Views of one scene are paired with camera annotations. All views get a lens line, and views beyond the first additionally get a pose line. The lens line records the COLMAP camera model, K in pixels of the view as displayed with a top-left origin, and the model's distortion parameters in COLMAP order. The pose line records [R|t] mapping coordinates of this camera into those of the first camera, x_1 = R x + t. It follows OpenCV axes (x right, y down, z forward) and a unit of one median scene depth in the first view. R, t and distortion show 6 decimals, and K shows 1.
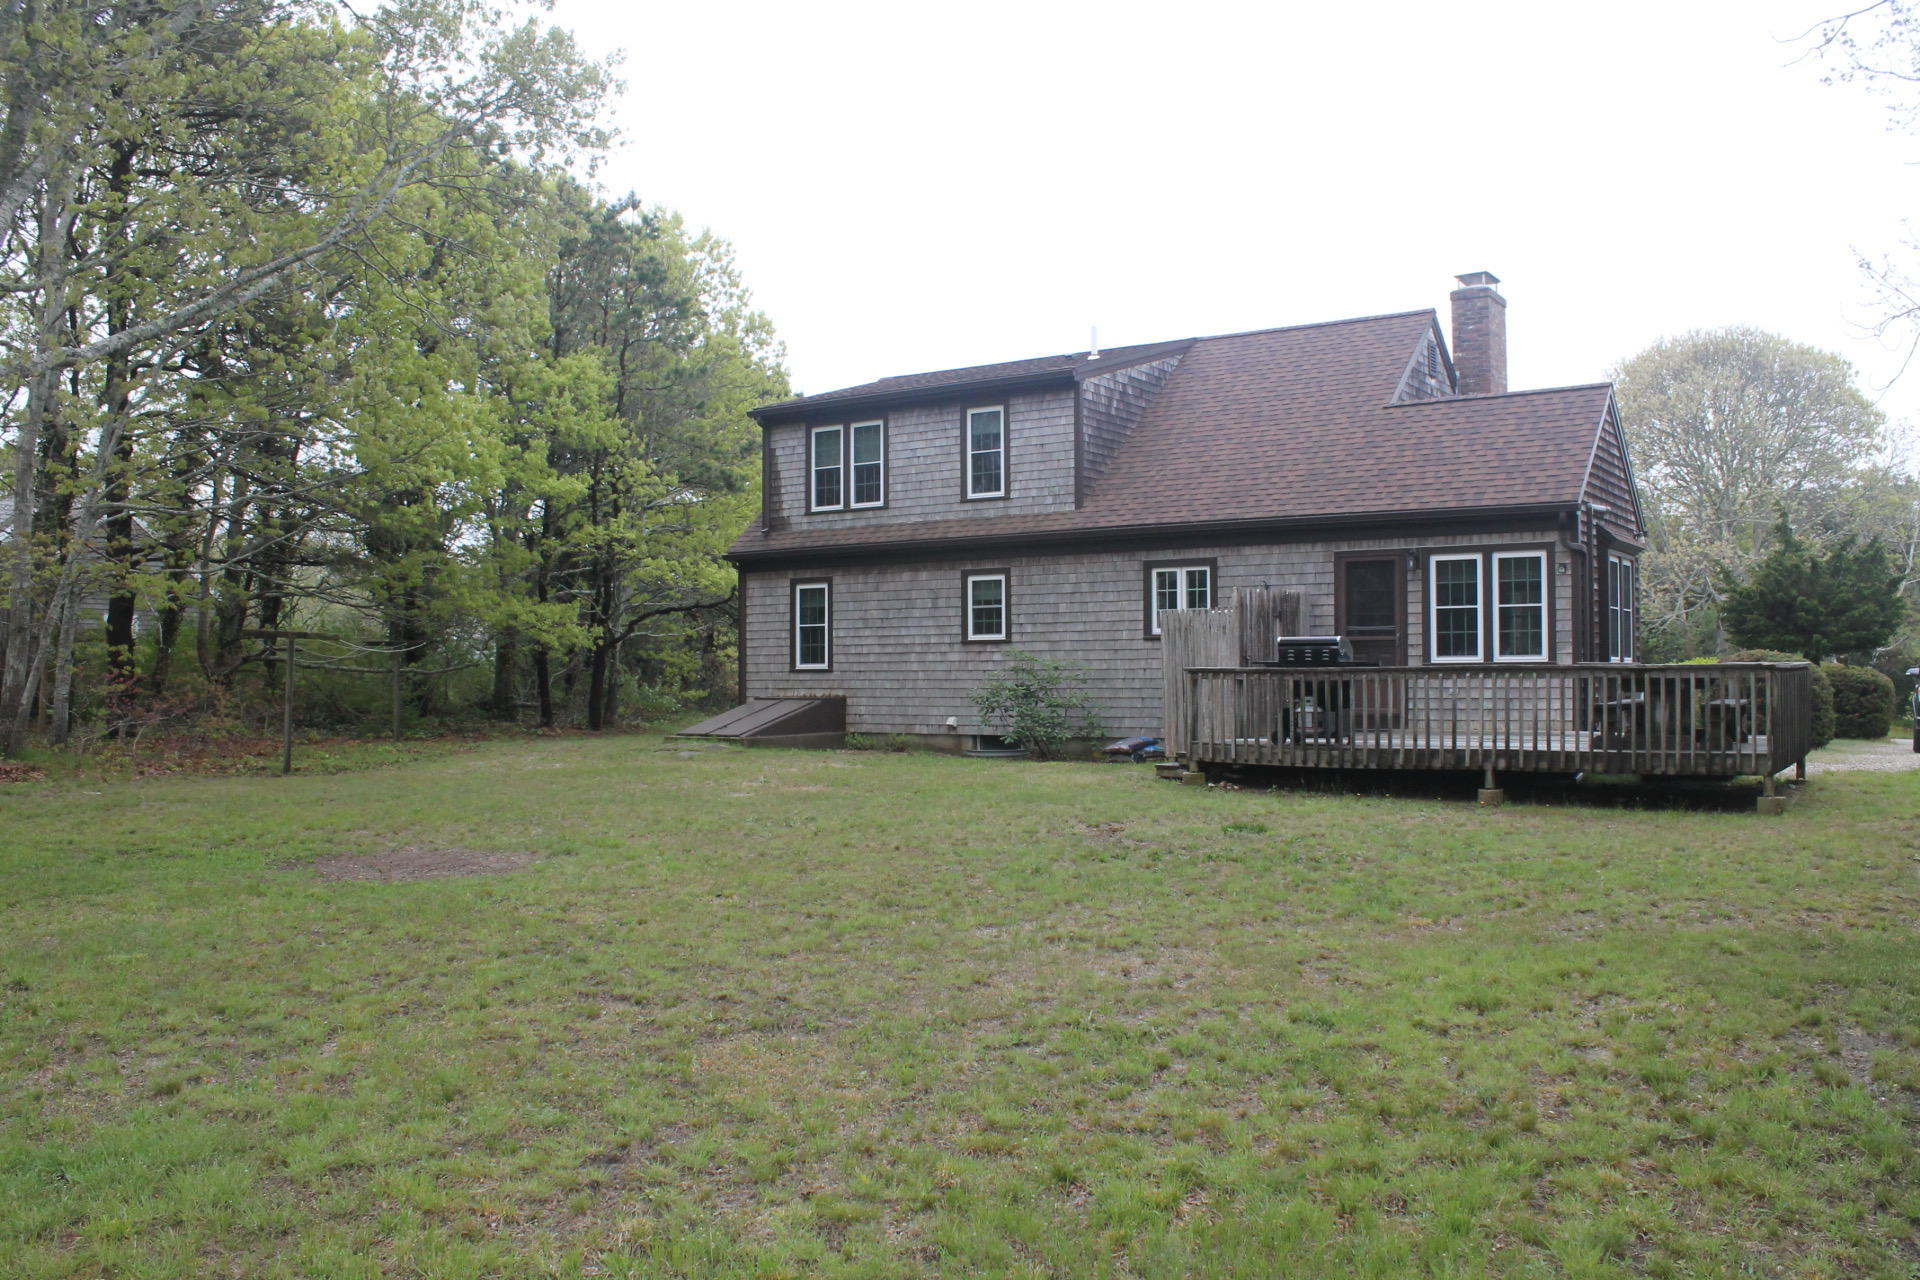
lens RADIAL K [[1598.1, 0, 967.7], [0, 1598.1, 639.6], [0, 0, 1]] dist [-0.169649, 0.158815]
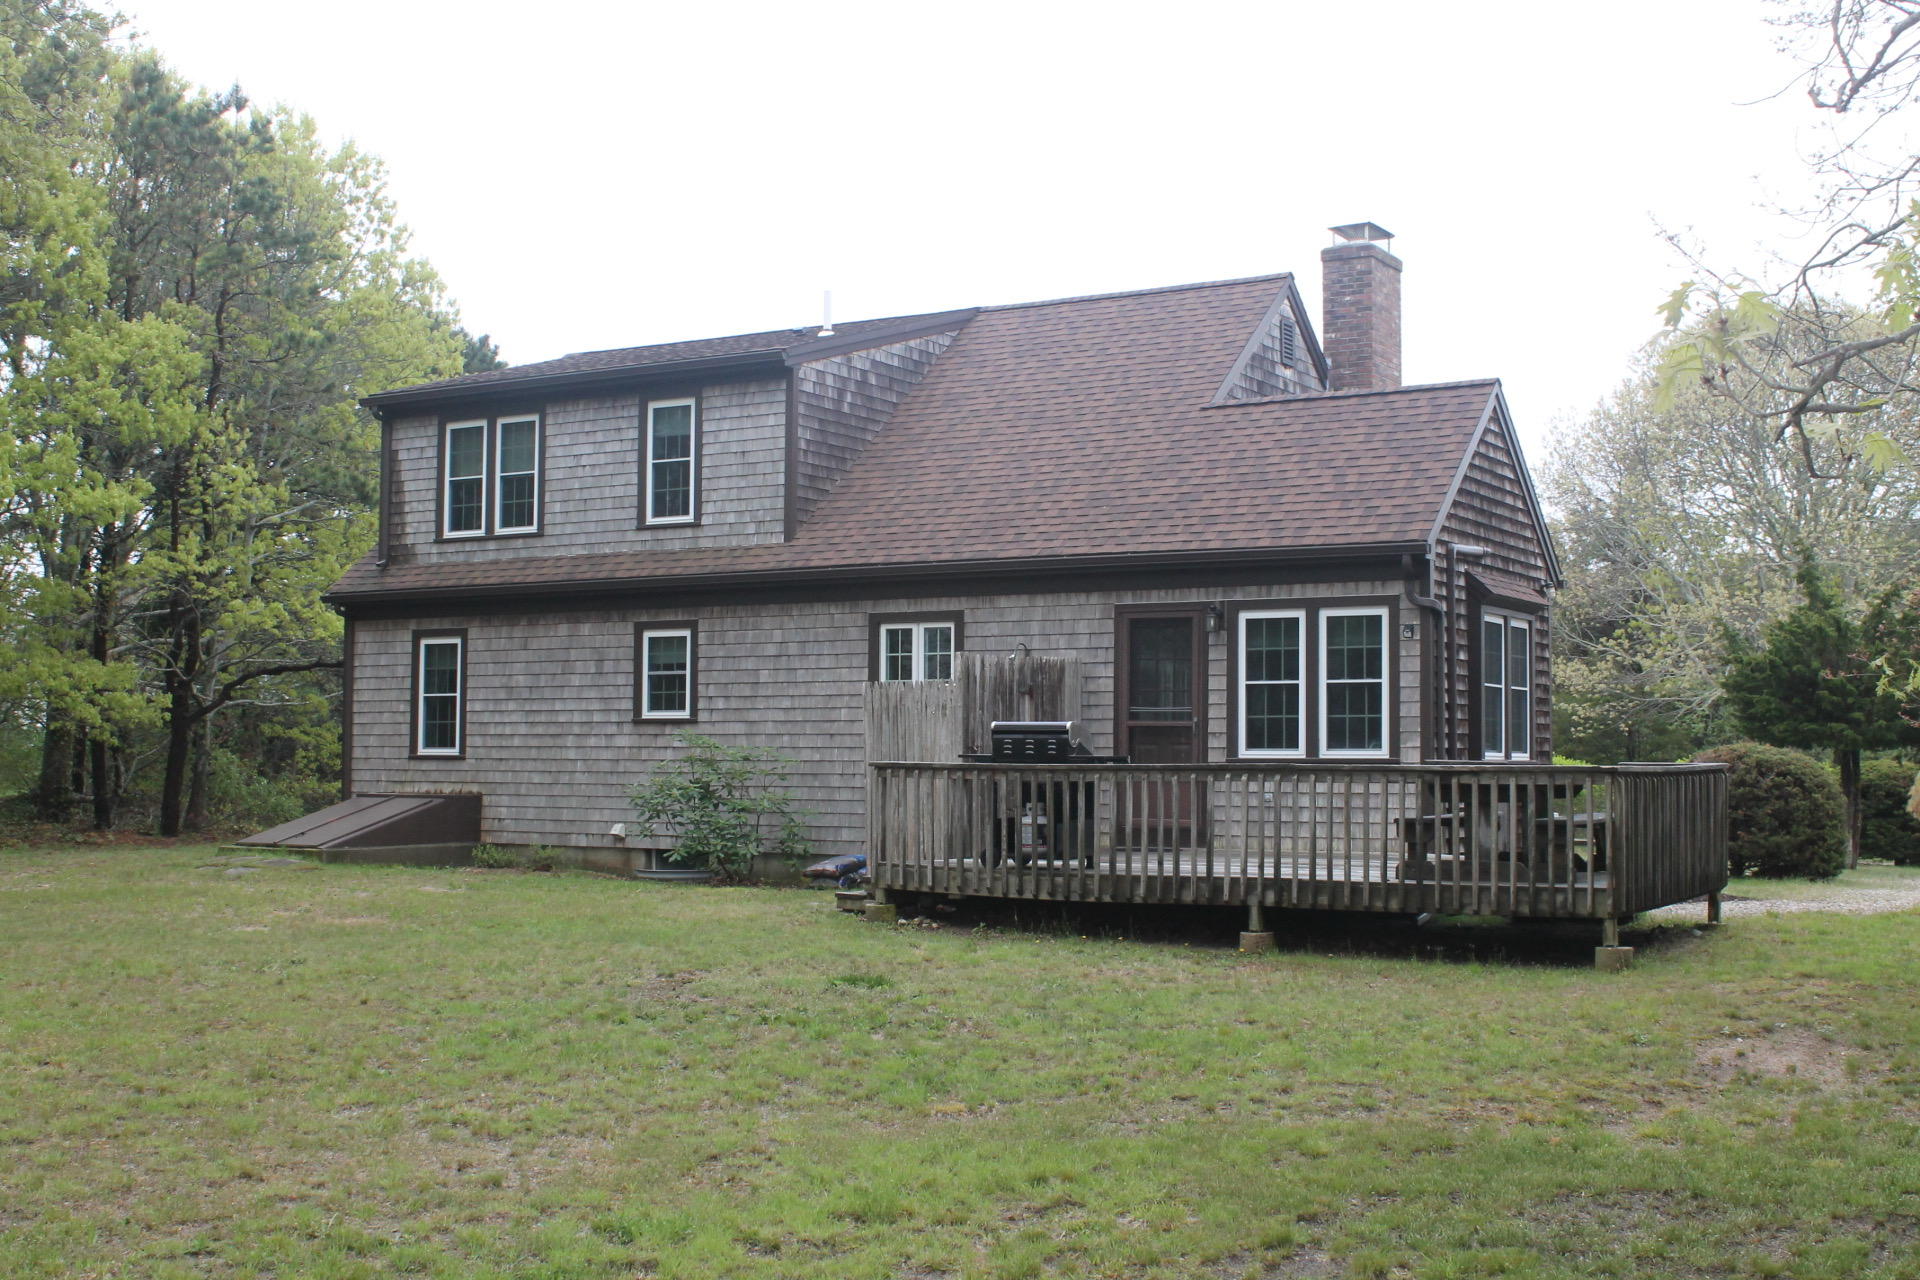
lens RADIAL K [[2244.4, 0, 960.0], [0, 2244.4, 640.0], [0, 0, 1]] dist [-0.085879, 0.006661]
pose [[0.998420, 0.013710, 0.054485, 0.090098], [-0.011923, 0.999385, -0.032983, -0.003496], [-0.054904, 0.032281, 0.997970, -0.029235]]
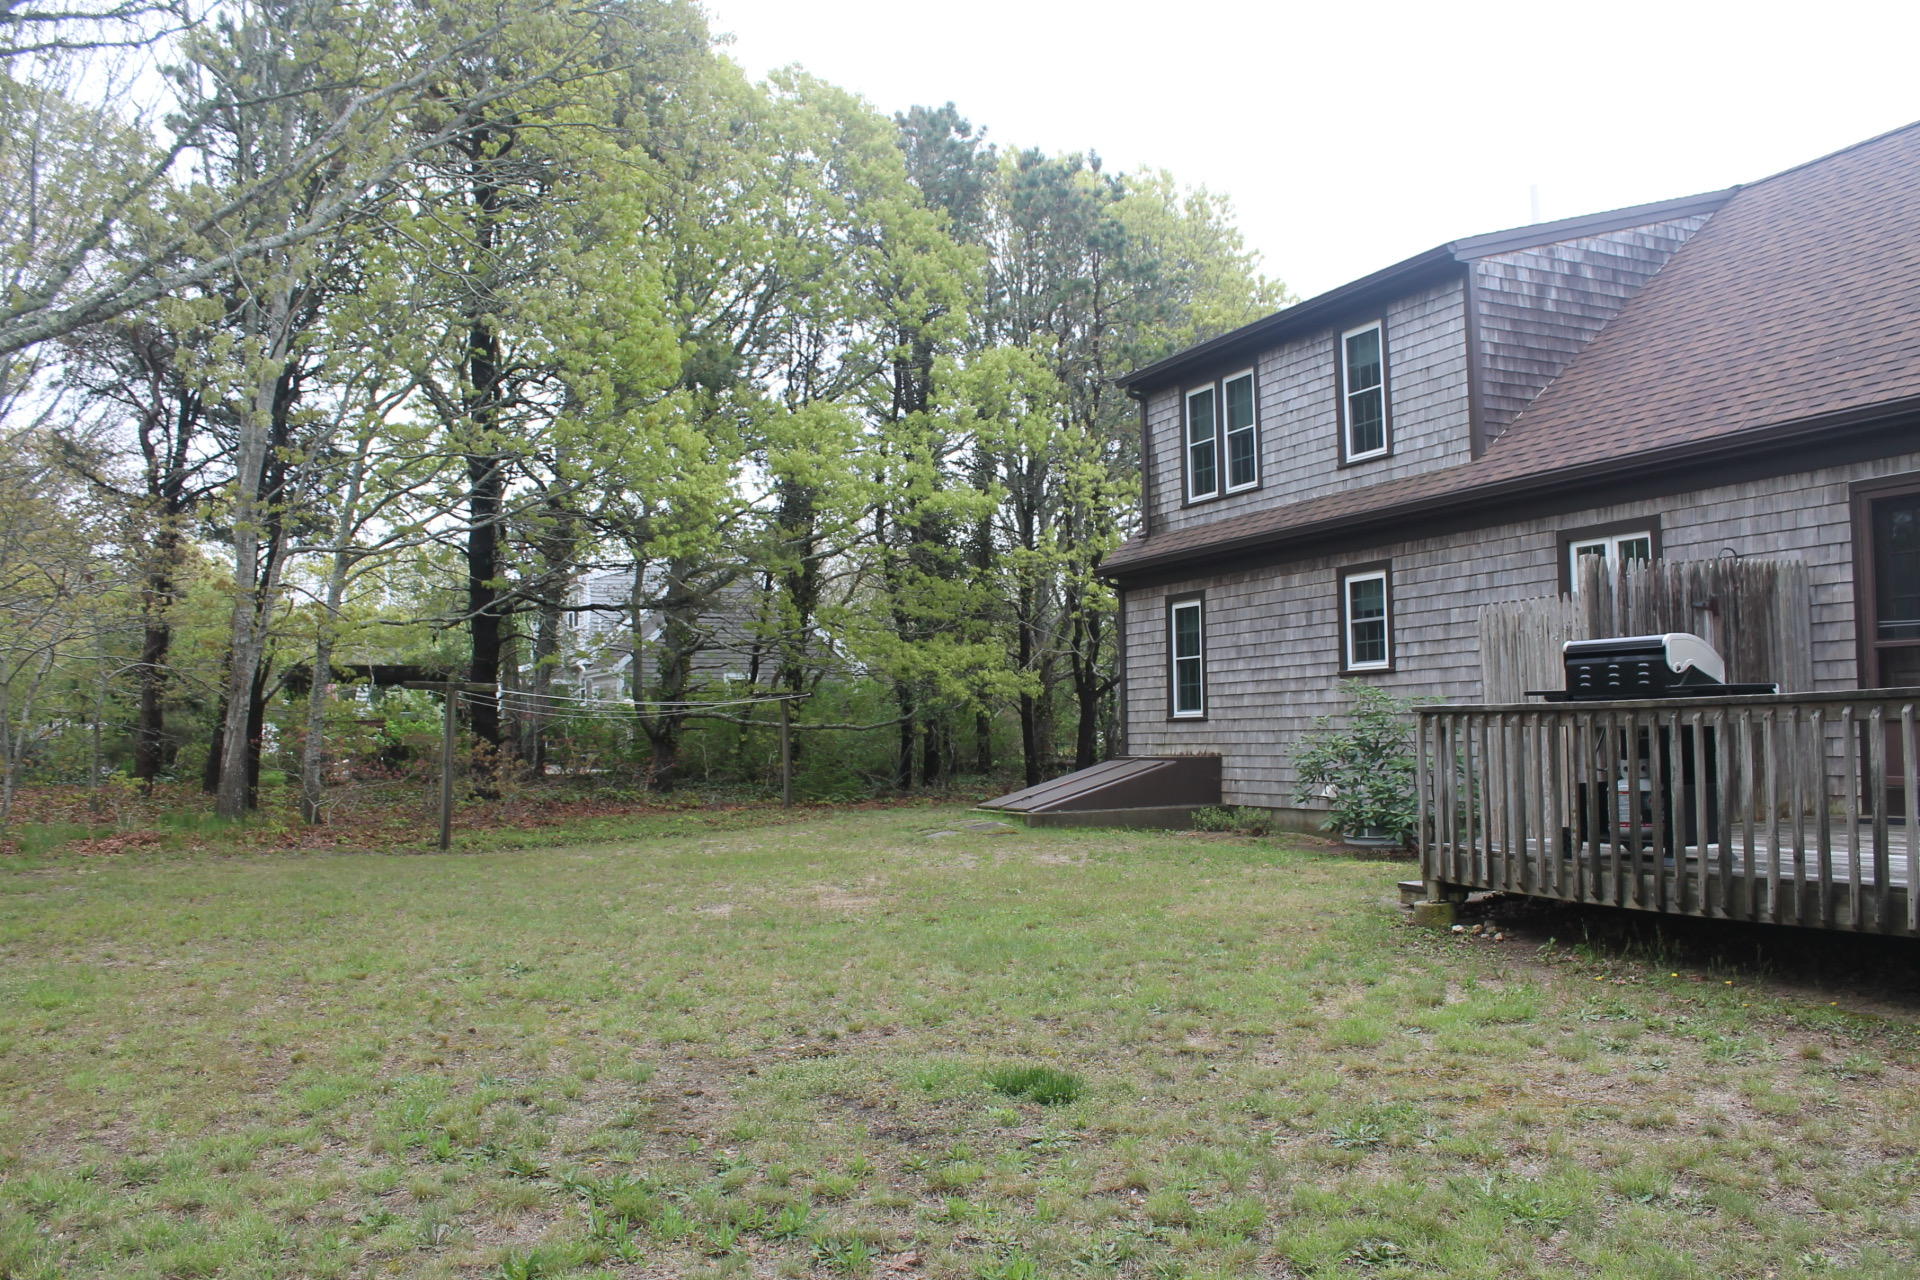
lens RADIAL K [[1598.1, 0, 967.7], [0, 1598.1, 639.6], [0, 0, 1]] dist [-0.169649, 0.158815]
pose [[0.855006, -0.039253, -0.517131, 0.211796], [0.022554, 0.999003, -0.038539, 0.009348], [0.518128, 0.021288, 0.855038, 0.350310]]
